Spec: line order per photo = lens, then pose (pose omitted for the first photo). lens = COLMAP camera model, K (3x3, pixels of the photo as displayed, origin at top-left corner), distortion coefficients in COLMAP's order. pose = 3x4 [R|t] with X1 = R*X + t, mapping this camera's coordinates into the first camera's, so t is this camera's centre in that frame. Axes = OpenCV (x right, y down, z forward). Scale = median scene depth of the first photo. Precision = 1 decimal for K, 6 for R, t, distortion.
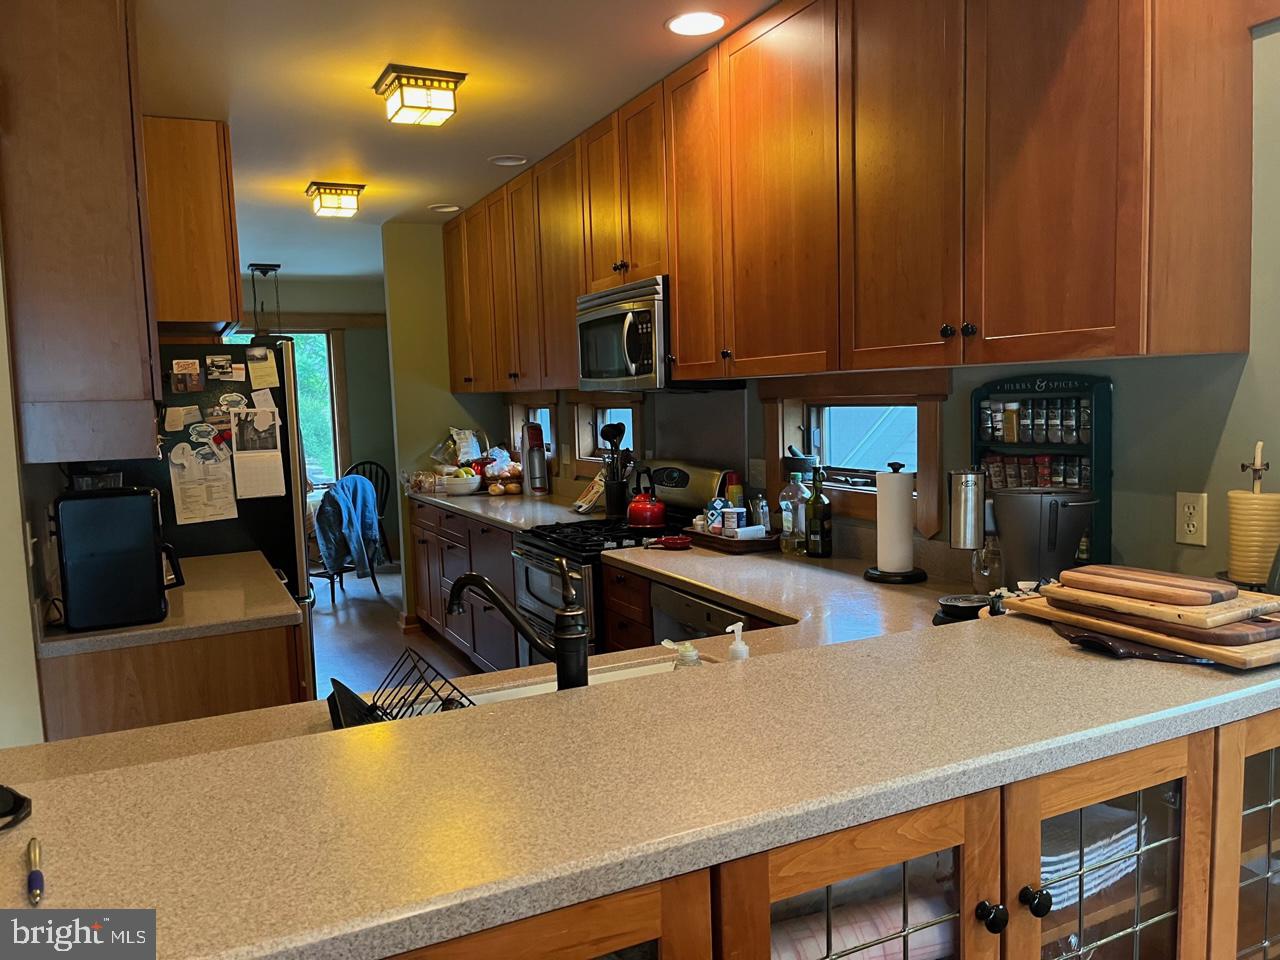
lens RADIAL K [[974.2, 0, 630.6], [0, 974.2, 481.6], [0, 0, 1]] dist [0.067345, -0.093069]
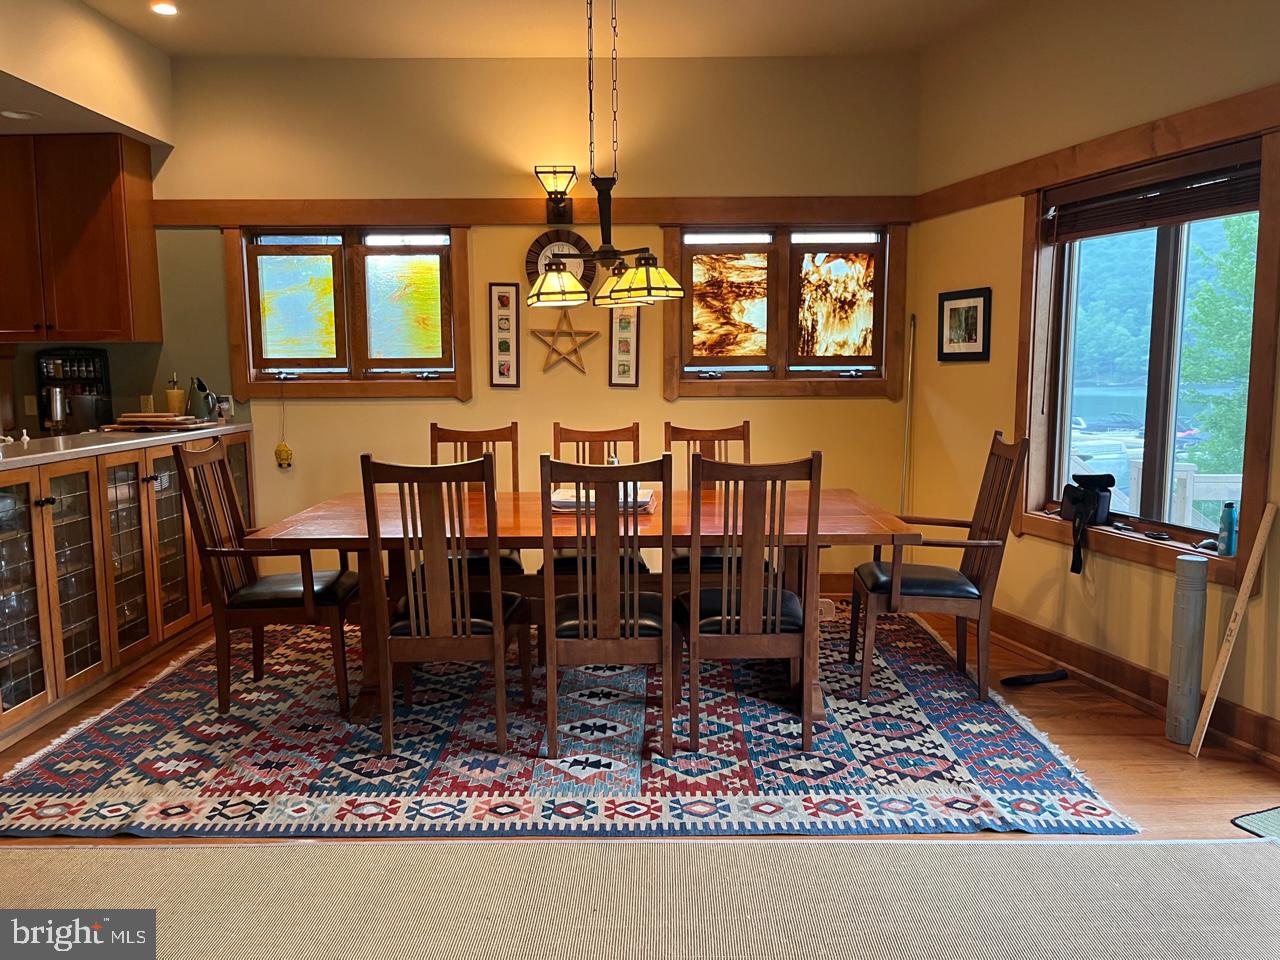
lens RADIAL K [[974.2, 0, 630.6], [0, 974.2, 481.6], [0, 0, 1]] dist [0.067345, -0.093069]
pose [[0.451853, -0.074027, 0.889016, -0.648305], [0.069067, 0.996463, 0.047869, 0.111124], [-0.889415, 0.039772, 0.455368, -0.722014]]
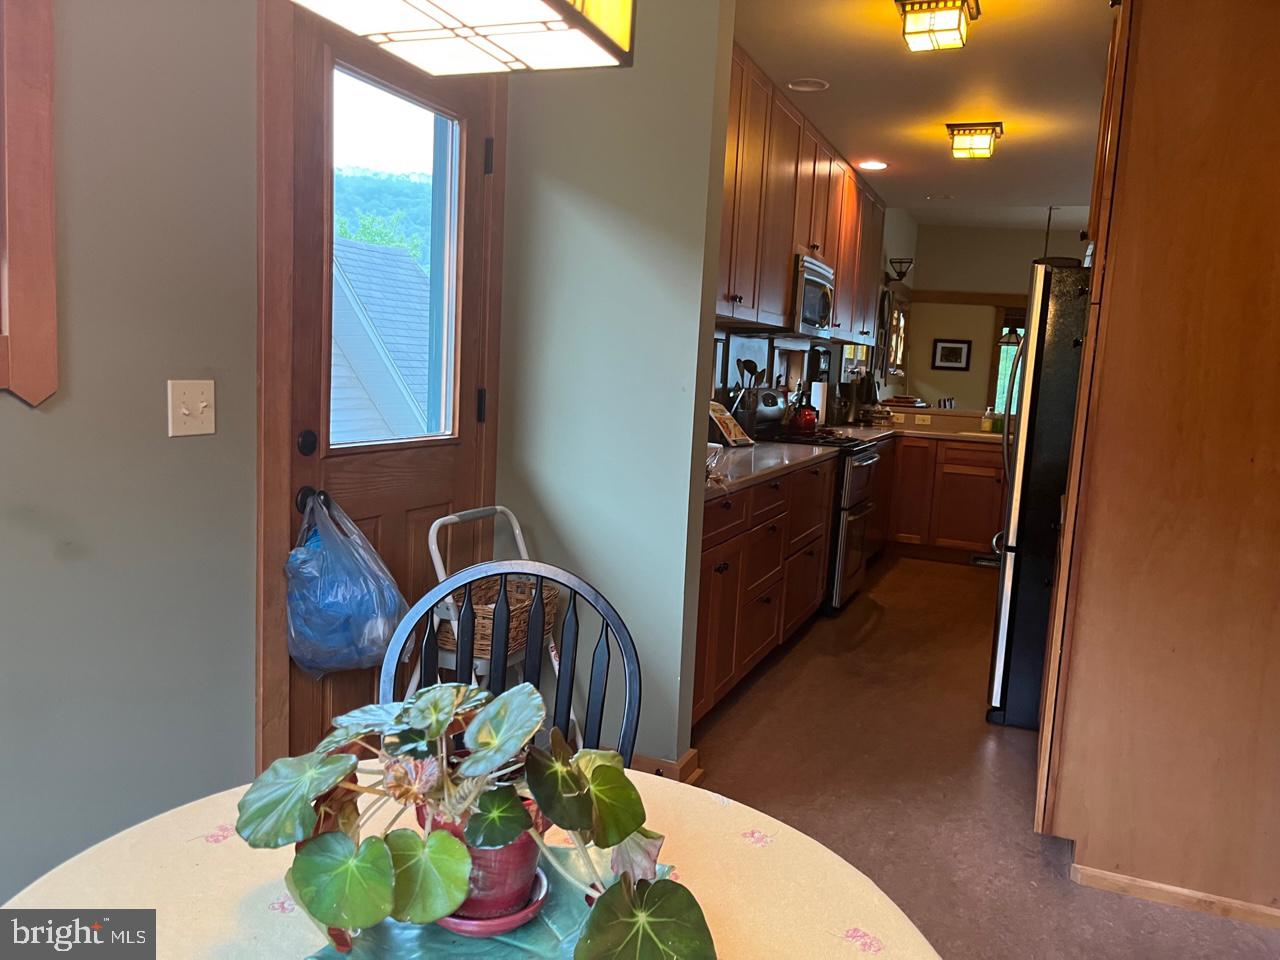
lens RADIAL K [[979.7, 0, 635.0], [0, 979.7, 499.3], [0, 0, 1]] dist [0.061262, -0.095242]
pose [[-0.663254, -0.103607, 0.741188, -0.912584], [0.037381, 0.984548, 0.171076, -0.111216], [-0.747460, 0.141173, -0.649133, 2.114841]]
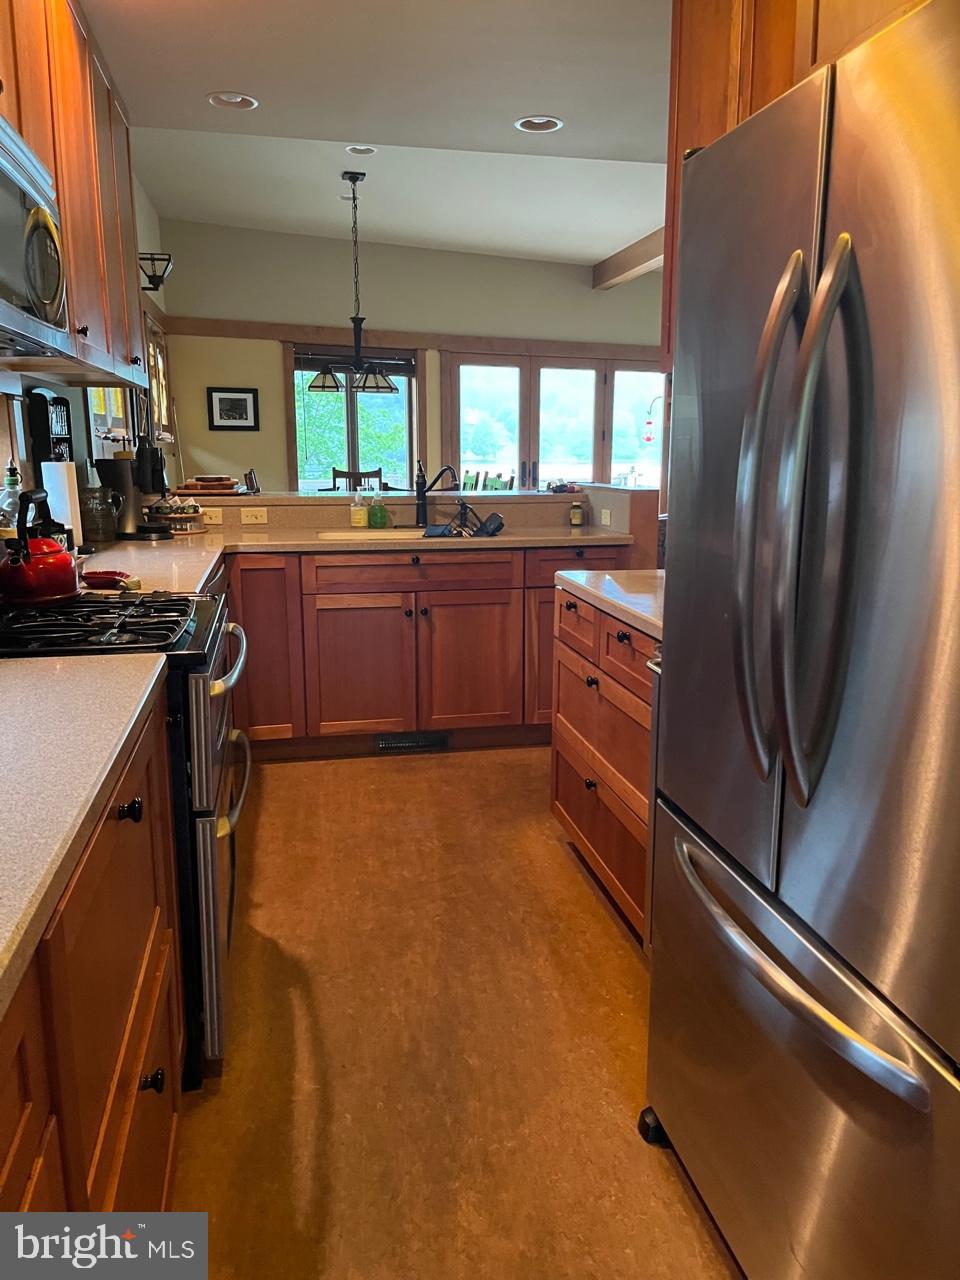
lens RADIAL K [[974.2, 0, 484.7], [0, 974.2, 644.4], [0, 0, 1]] dist [0.067345, -0.093069]
pose [[-0.970461, -0.016816, 0.240671, -0.369880], [0.052105, 0.959416, 0.277140, -0.069277], [-0.235564, 0.281494, -0.930199, 1.442437]]
